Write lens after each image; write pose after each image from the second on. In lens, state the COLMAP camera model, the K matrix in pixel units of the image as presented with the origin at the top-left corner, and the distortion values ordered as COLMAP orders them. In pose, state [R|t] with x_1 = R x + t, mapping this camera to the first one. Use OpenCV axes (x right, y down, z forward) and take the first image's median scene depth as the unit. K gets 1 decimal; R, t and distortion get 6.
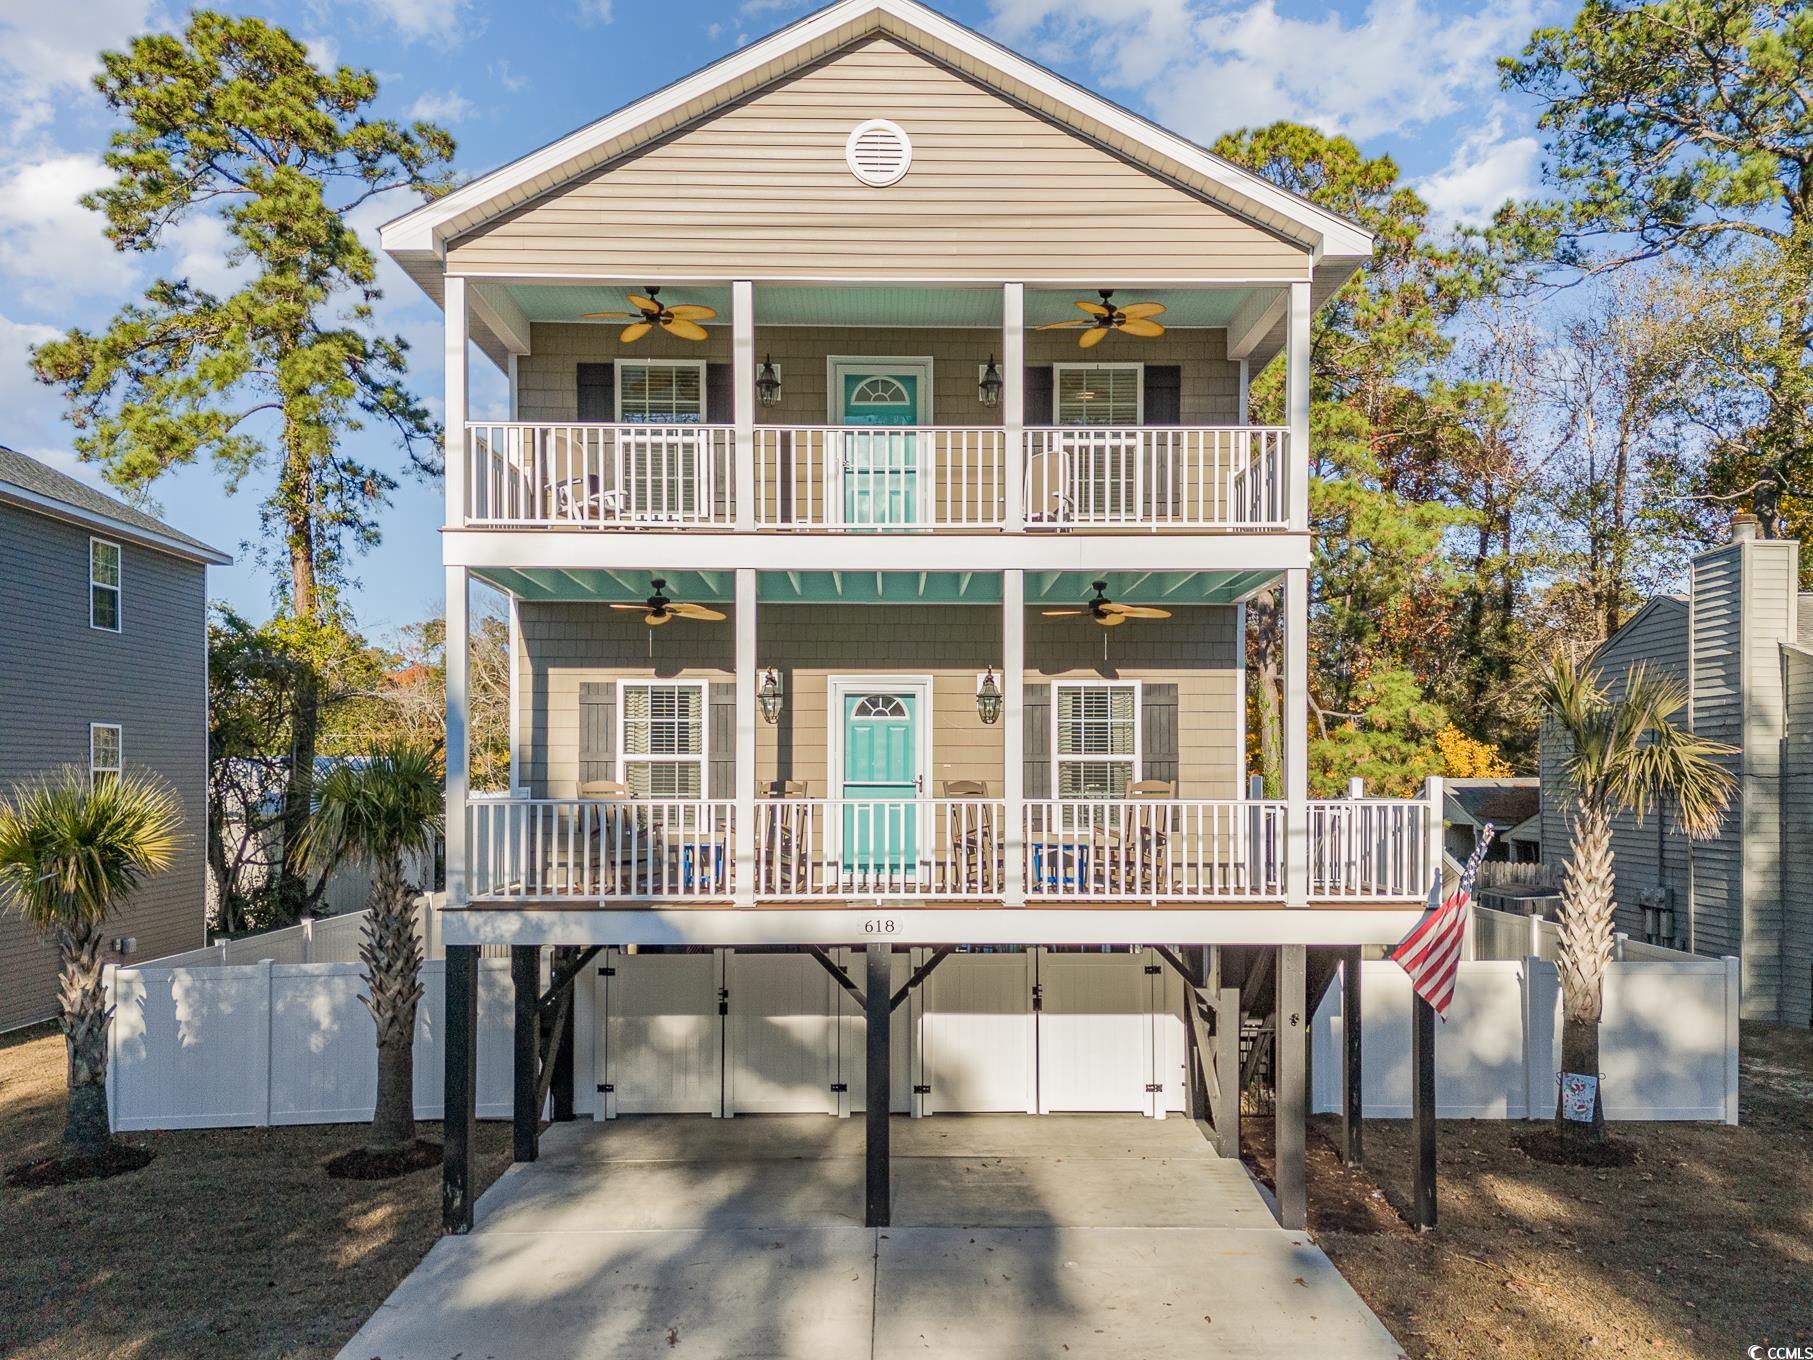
lens RADIAL K [[768.2, 0, 946.8], [0, 768.2, 673.1], [0, 0, 1]] dist [0.030558, -0.011579]
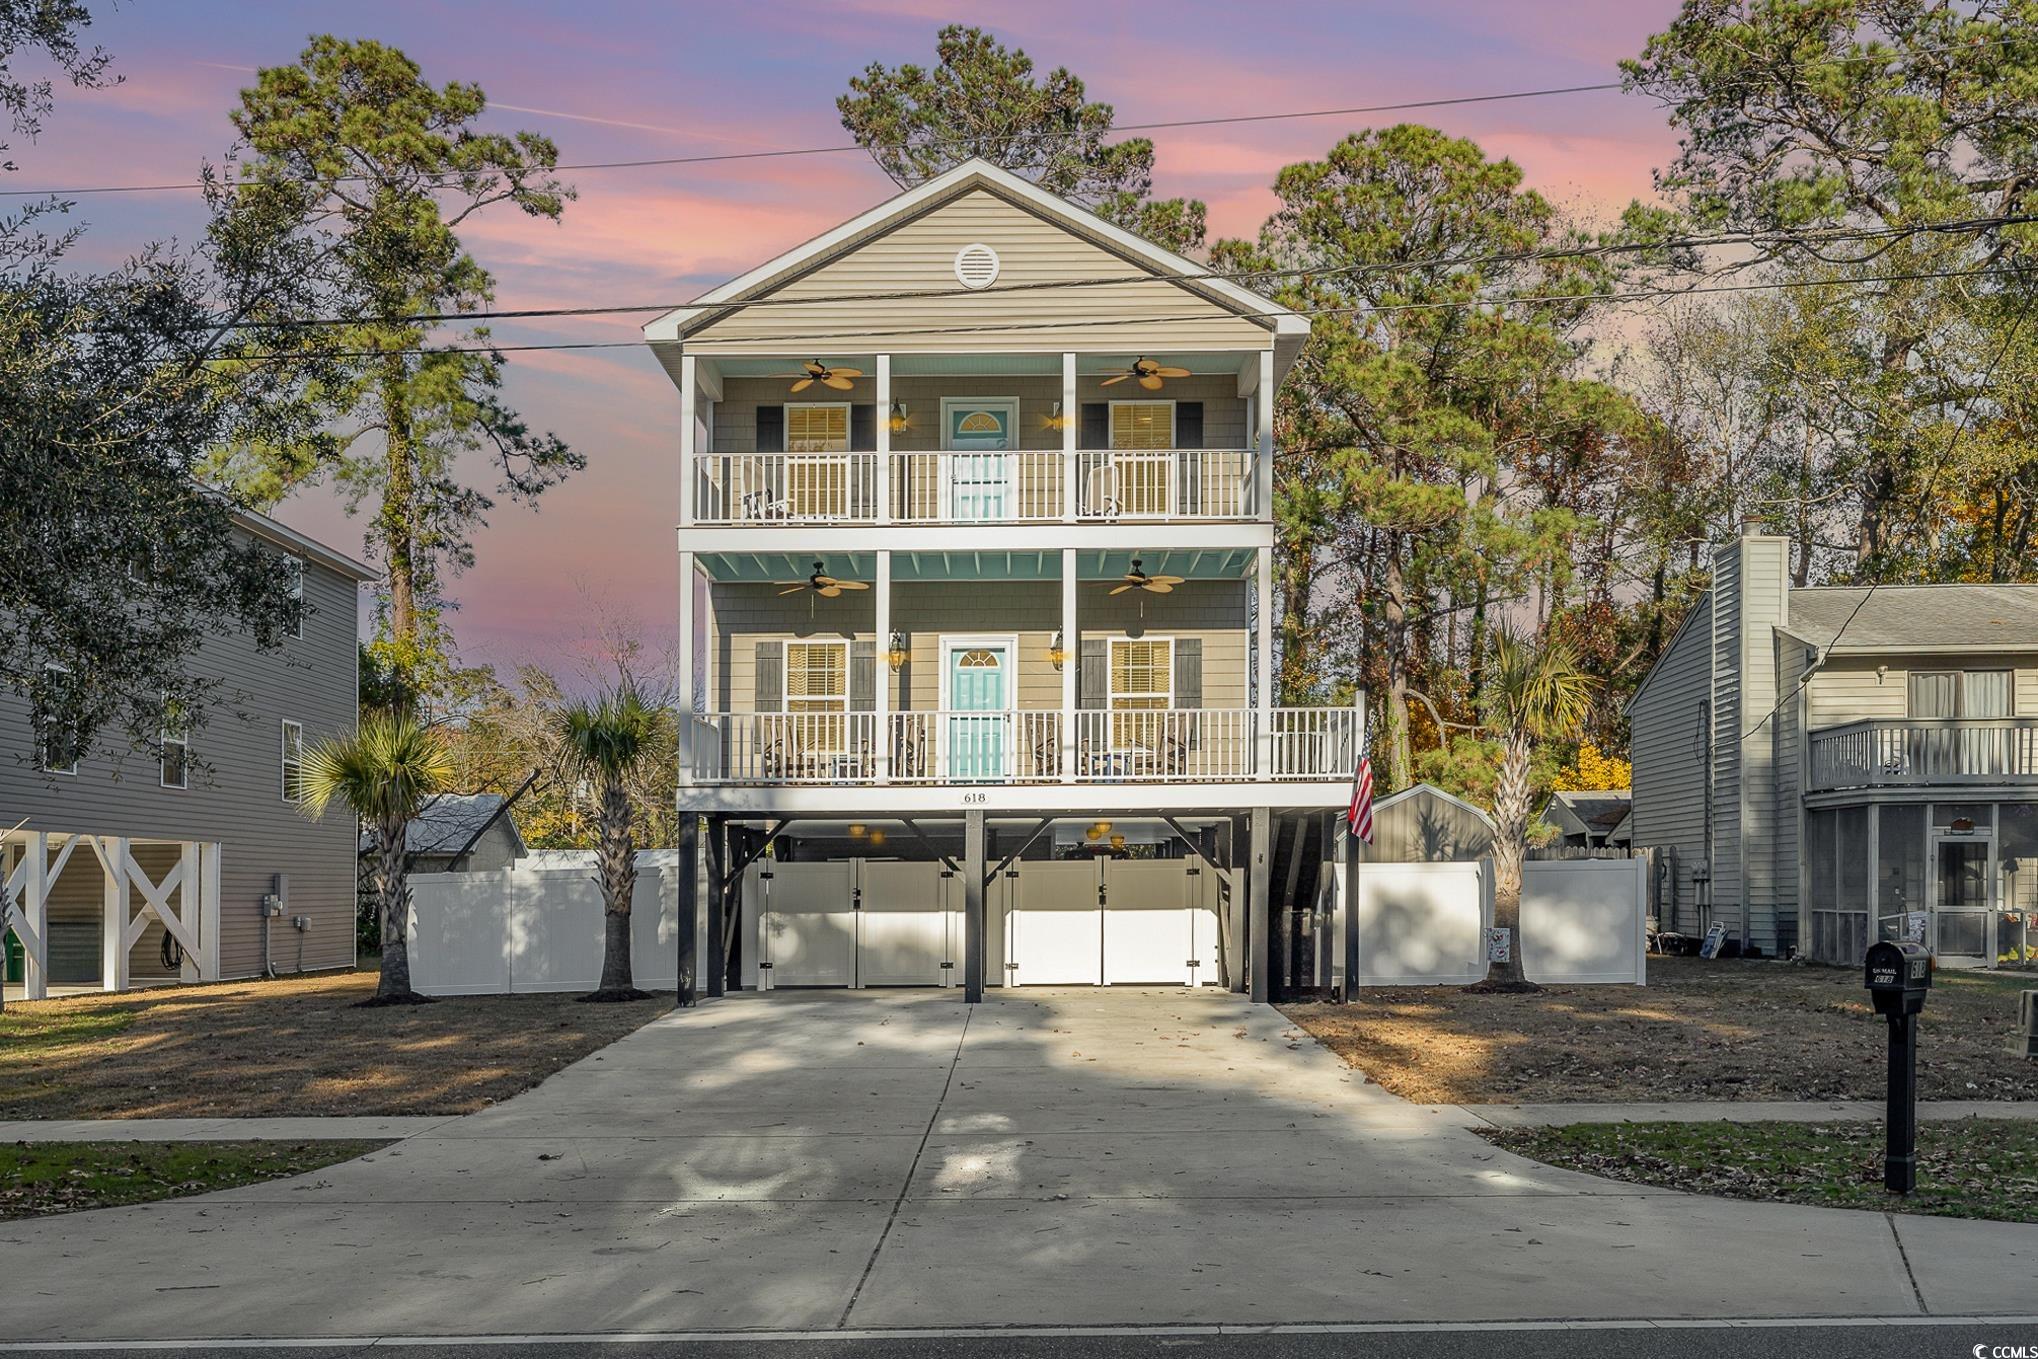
lens RADIAL K [[852.3, 0, 1019.0], [0, 852.3, 679.5], [0, 0, 1]] dist [-0.003126, -0.000301]
pose [[0.998306, 0.000915, -0.058170, 0.067942], [-0.002472, 0.999641, -0.026693, 0.117523], [0.058125, 0.026792, 0.997950, -0.456481]]
